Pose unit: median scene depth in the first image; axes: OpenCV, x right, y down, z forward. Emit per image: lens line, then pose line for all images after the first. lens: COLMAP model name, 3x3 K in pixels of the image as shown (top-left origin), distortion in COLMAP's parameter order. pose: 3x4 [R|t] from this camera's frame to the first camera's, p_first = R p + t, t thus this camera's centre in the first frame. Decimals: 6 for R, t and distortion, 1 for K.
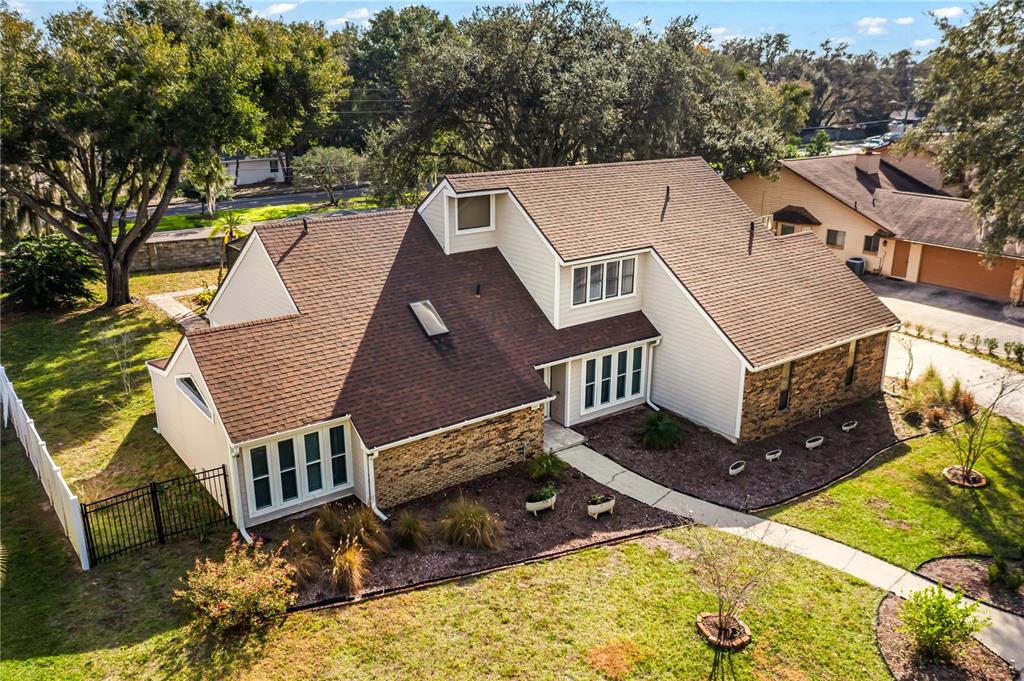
lens RADIAL K [[815.3, 0, 512.0], [0, 815.3, 340.5], [0, 0, 1]] dist [-0.001673, -0.000099]
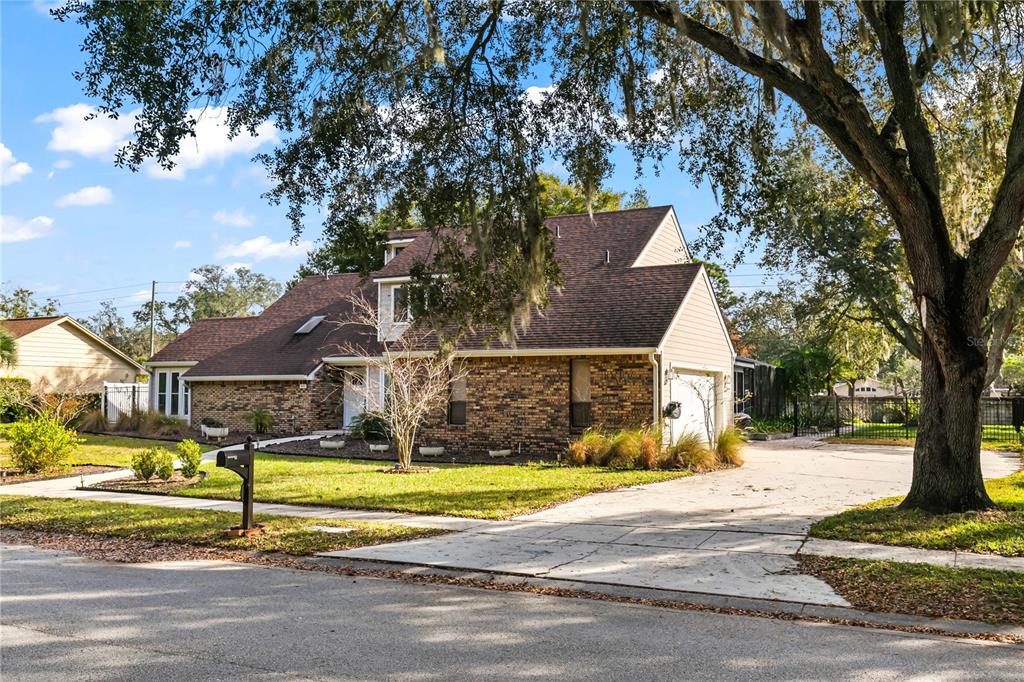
lens RADIAL K [[896.0, 0, 512.0], [0, 896.0, 341.0], [0, 0, 1]] dist [-0.000776, -0.001466]
pose [[0.447205, -0.050106, -0.893027, 1.207776], [-0.275421, 0.942201, -0.190789, 0.166359], [0.850970, 0.331280, 0.407557, 0.631726]]
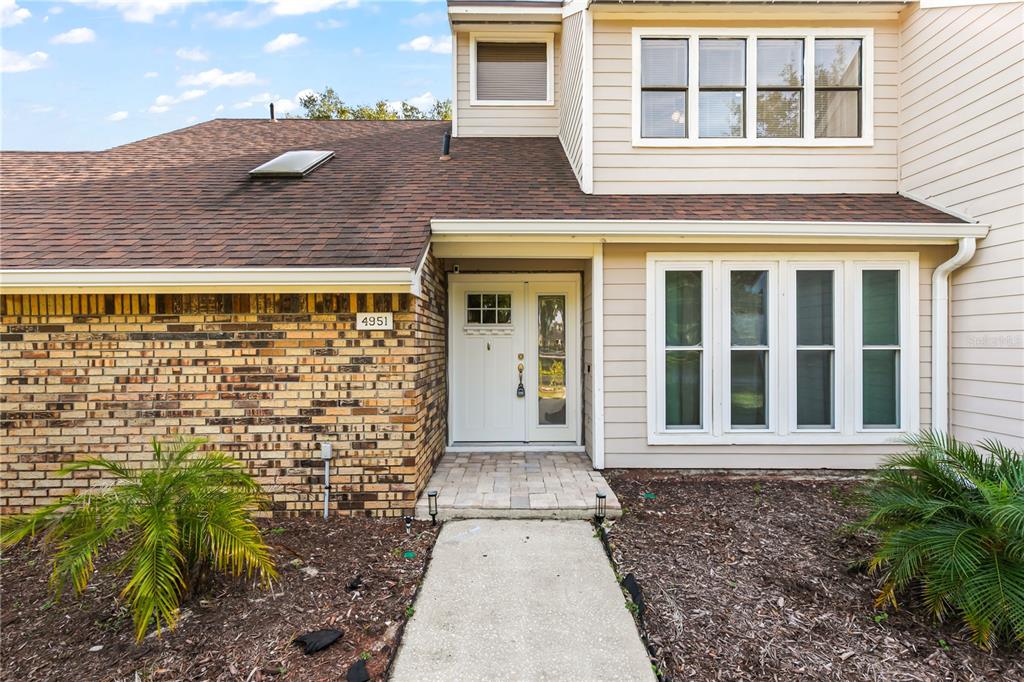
lens RADIAL K [[457.4, 0, 515.0], [0, 457.4, 344.2], [0, 0, 1]] dist [0.002086, 0.000809]
pose [[0.809867, -0.001980, -0.586610, 0.147746], [-0.177381, 0.952355, -0.248104, 0.108328], [0.559152, 0.304985, 0.770930, 0.813390]]
